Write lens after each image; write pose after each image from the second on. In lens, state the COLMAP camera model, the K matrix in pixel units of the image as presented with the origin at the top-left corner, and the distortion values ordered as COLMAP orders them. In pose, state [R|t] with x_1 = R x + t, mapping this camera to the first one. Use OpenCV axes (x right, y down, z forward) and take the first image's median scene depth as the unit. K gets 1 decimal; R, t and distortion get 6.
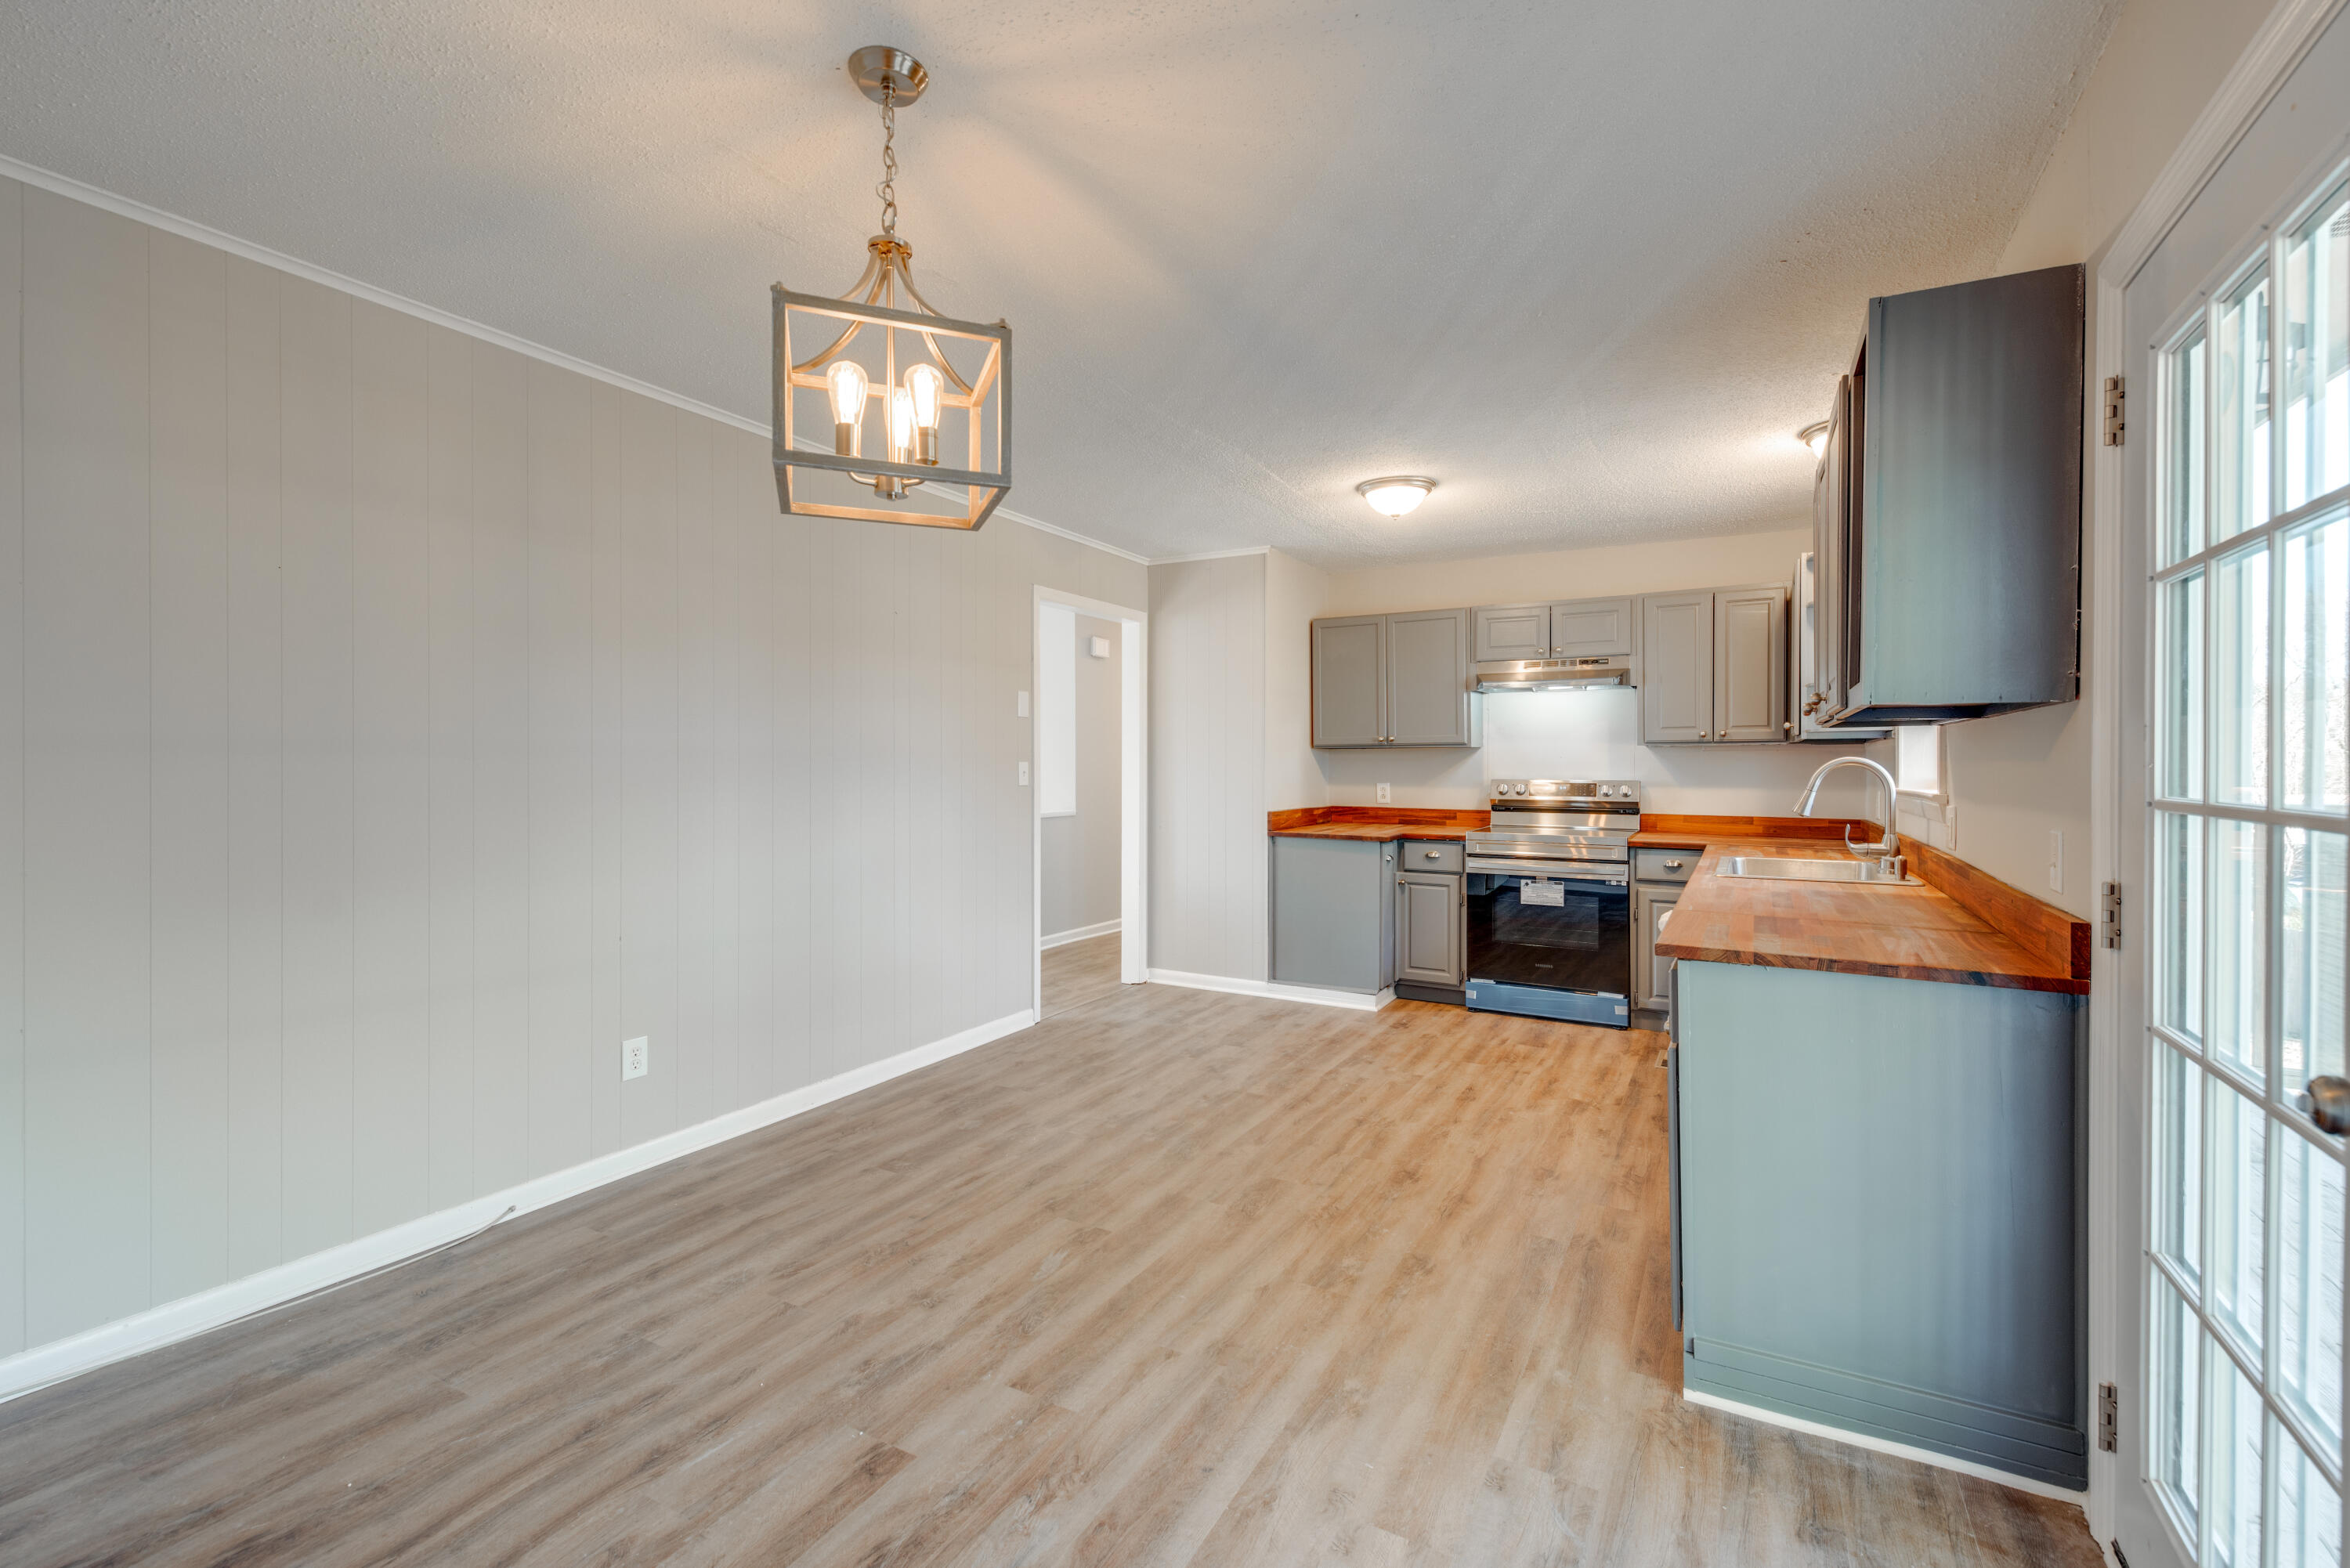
lens RADIAL K [[1008.8, 0, 1176.8], [0, 1008.8, 765.3], [0, 0, 1]] dist [0.020425, -0.009312]
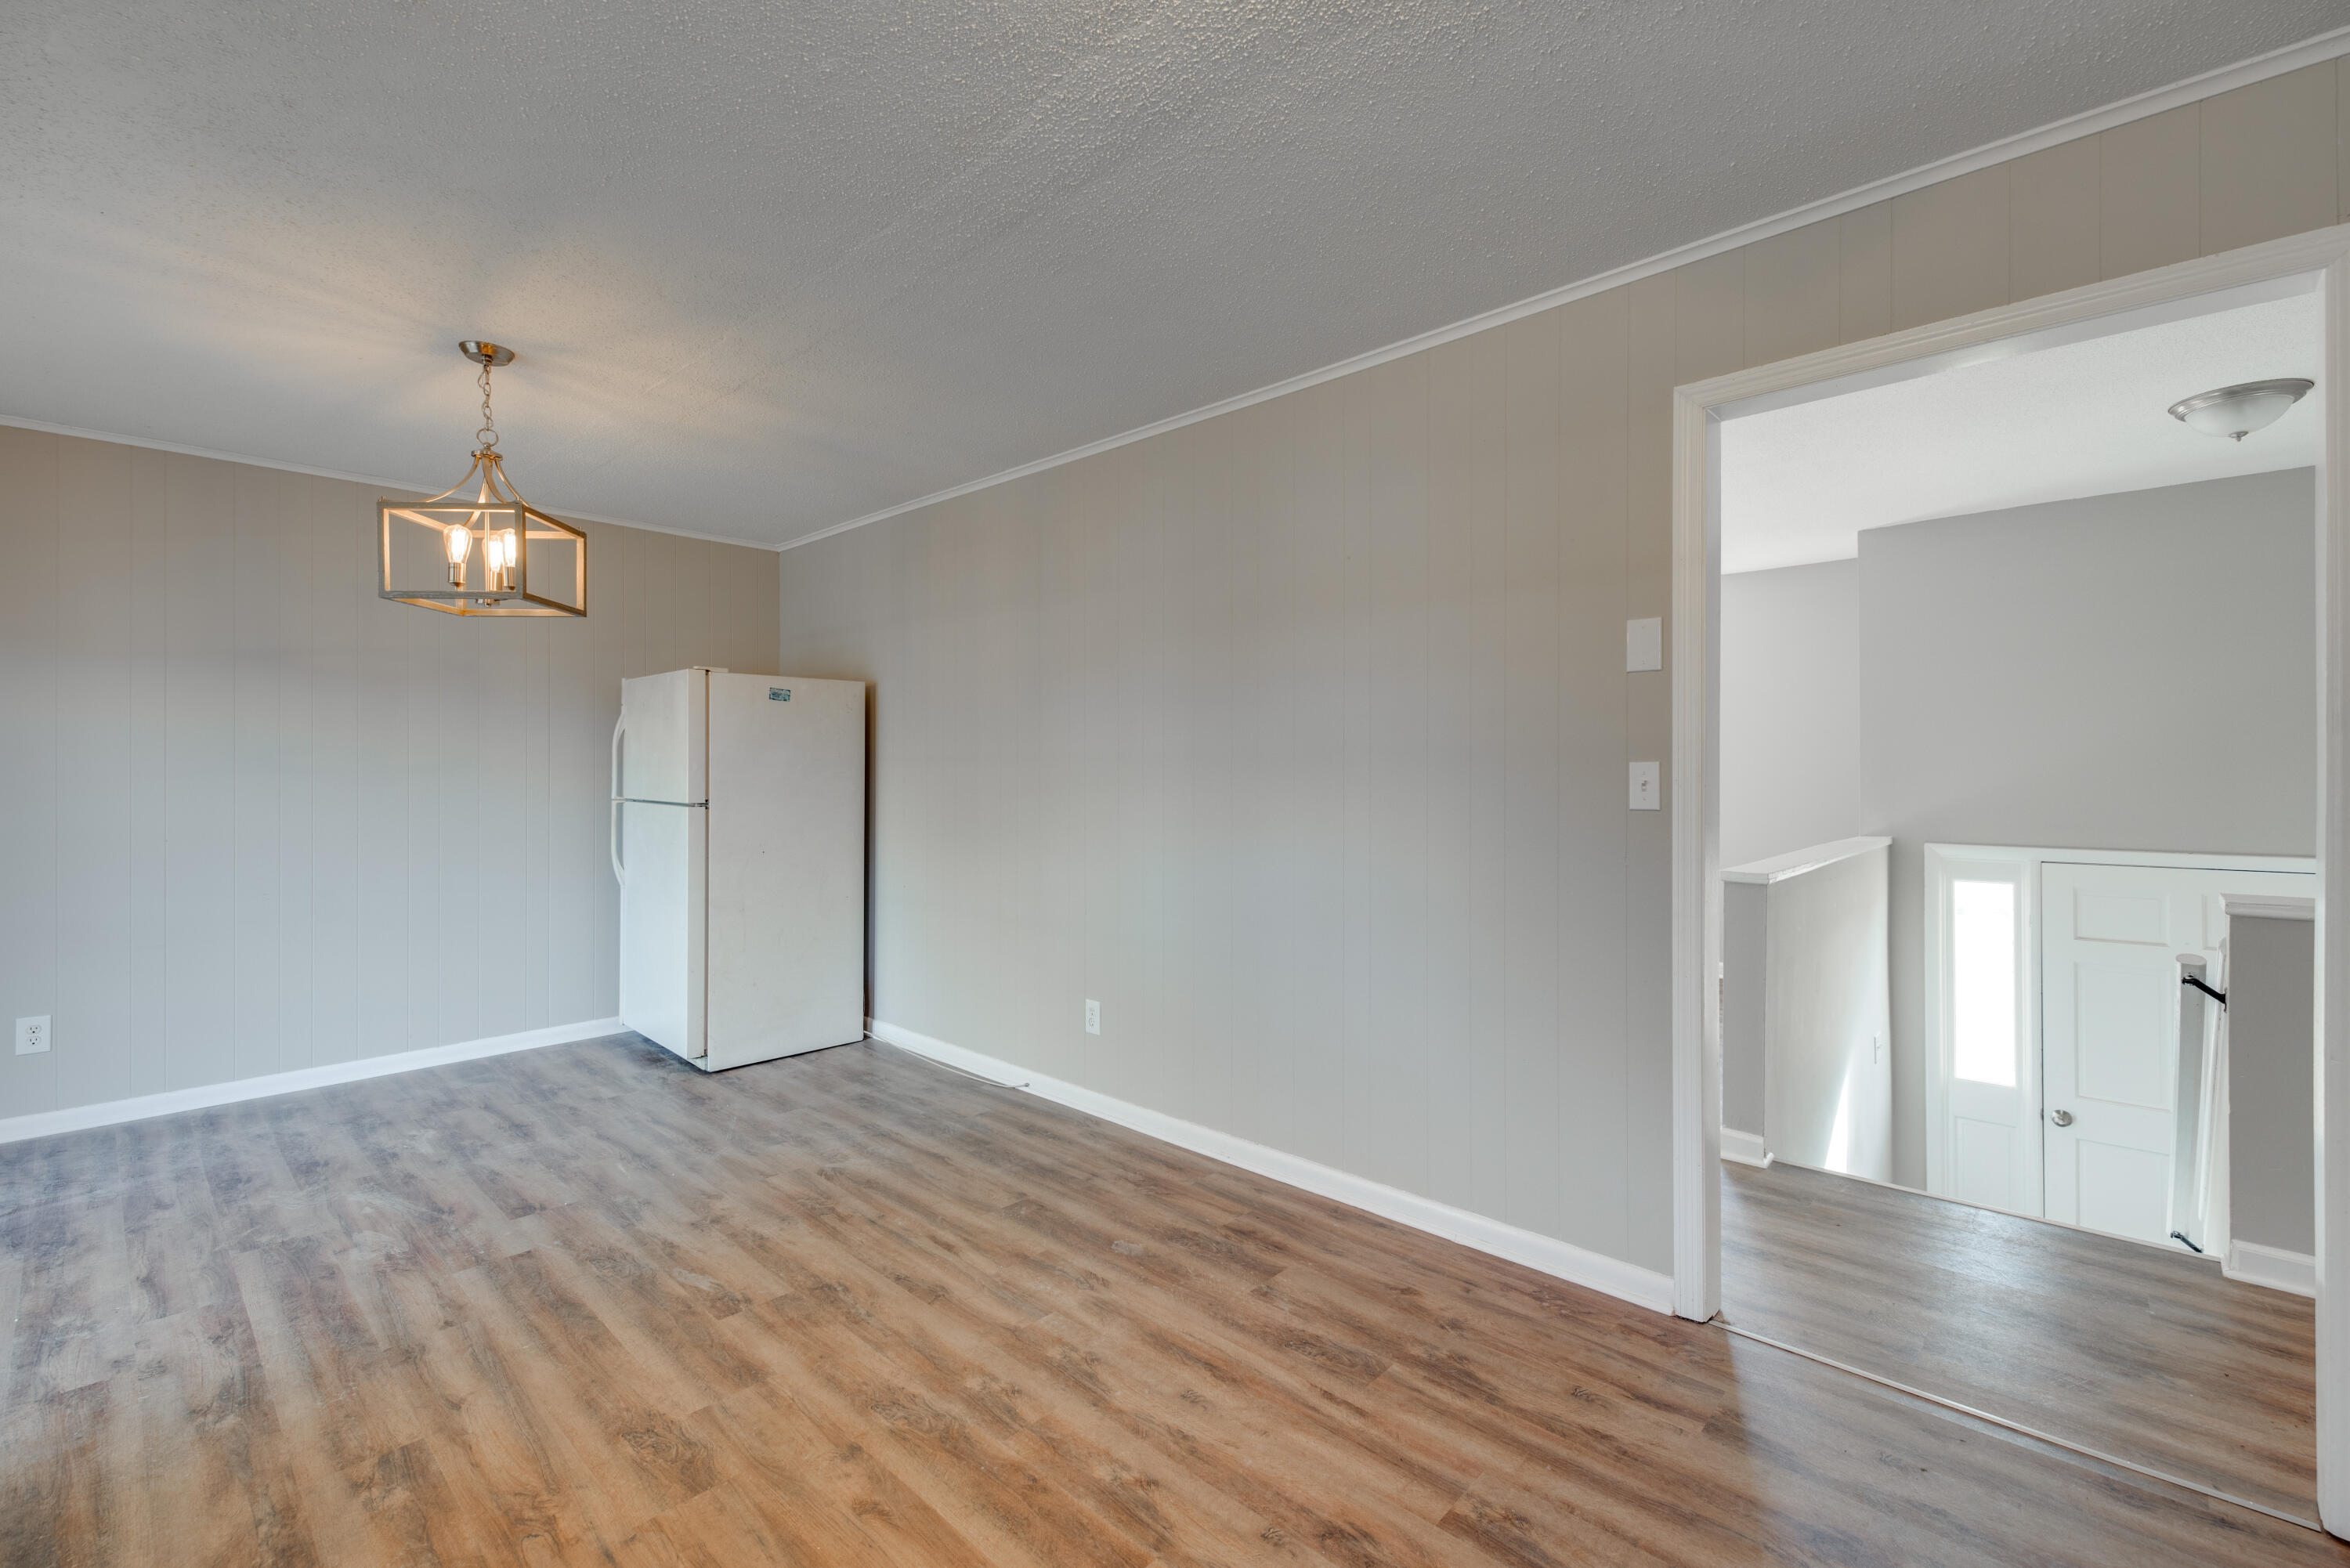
lens RADIAL K [[1008.8, 0, 1176.8], [0, 1008.8, 765.3], [0, 0, 1]] dist [0.020425, -0.009312]
pose [[-0.237556, -0.005531, -0.971358, 0.531385], [-0.001377, 0.999985, -0.005357, 0.002532], [0.971373, 0.000065, -0.237560, 1.247142]]
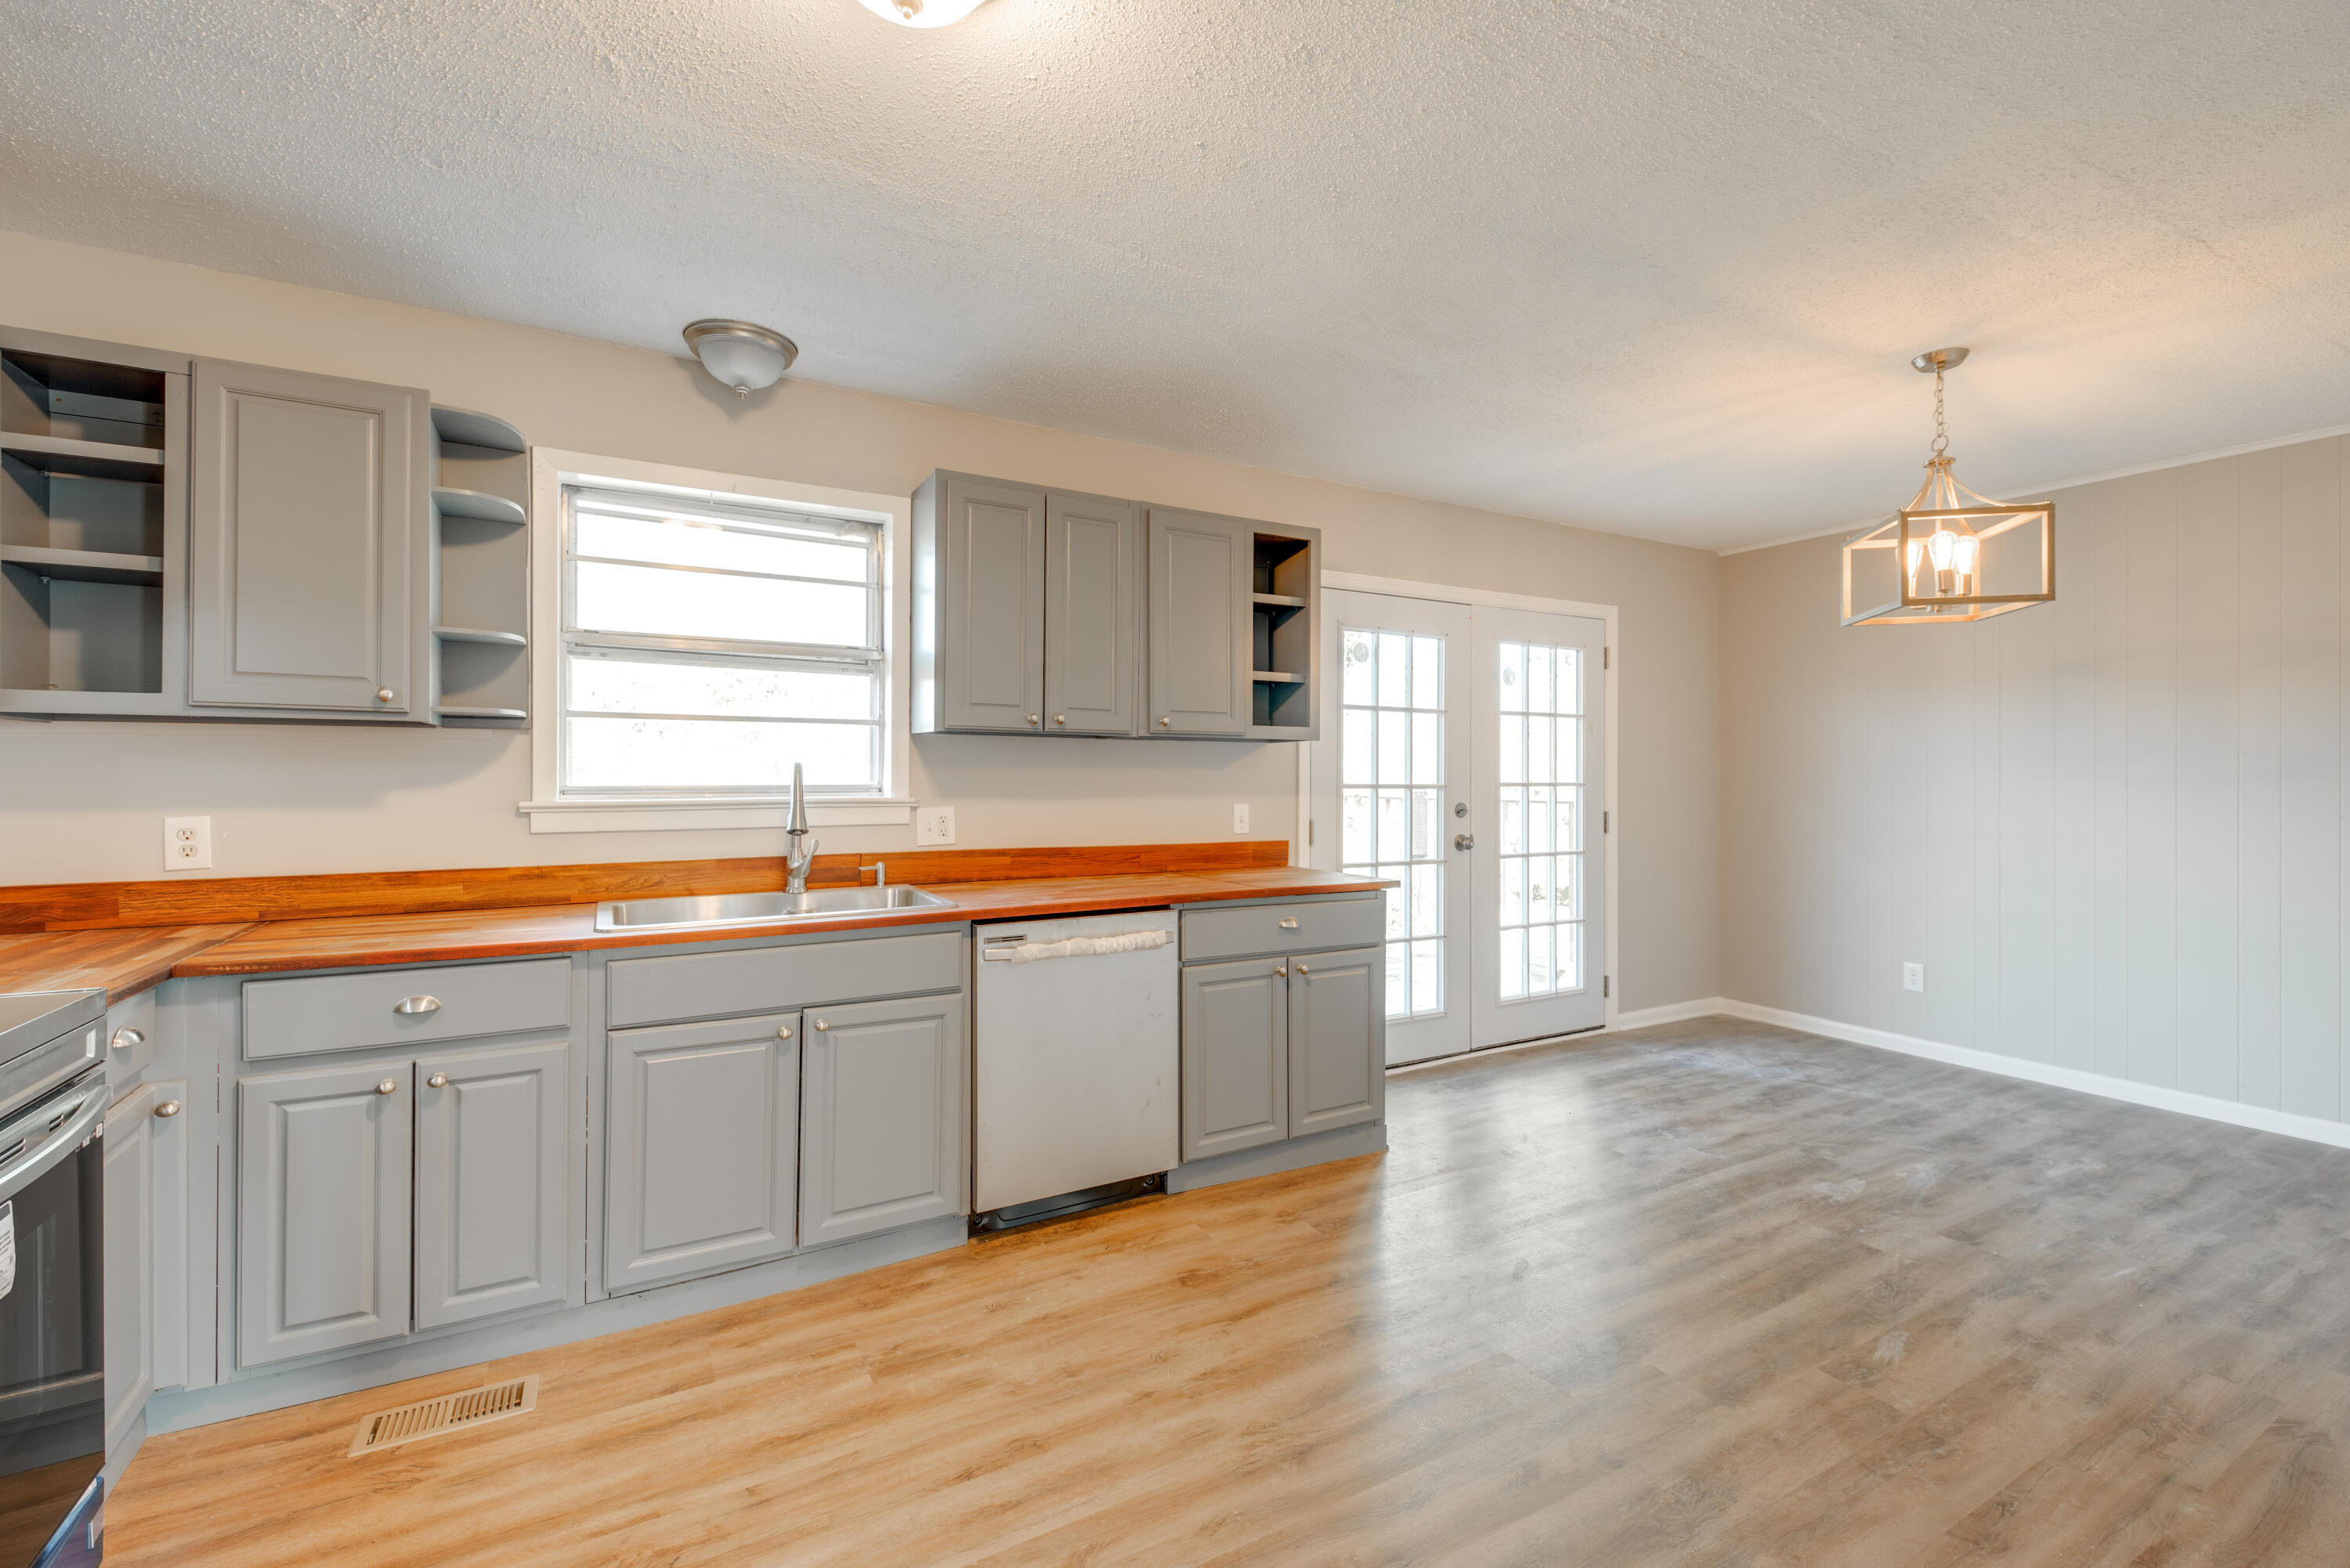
lens RADIAL K [[1008.8, 0, 1176.8], [0, 1008.8, 765.3], [0, 0, 1]] dist [0.020425, -0.009312]
pose [[-0.859029, -0.002338, 0.511922, -0.032646], [-0.004018, 0.999990, -0.002175, -0.002329], [-0.511912, -0.003925, -0.859029, 1.535424]]
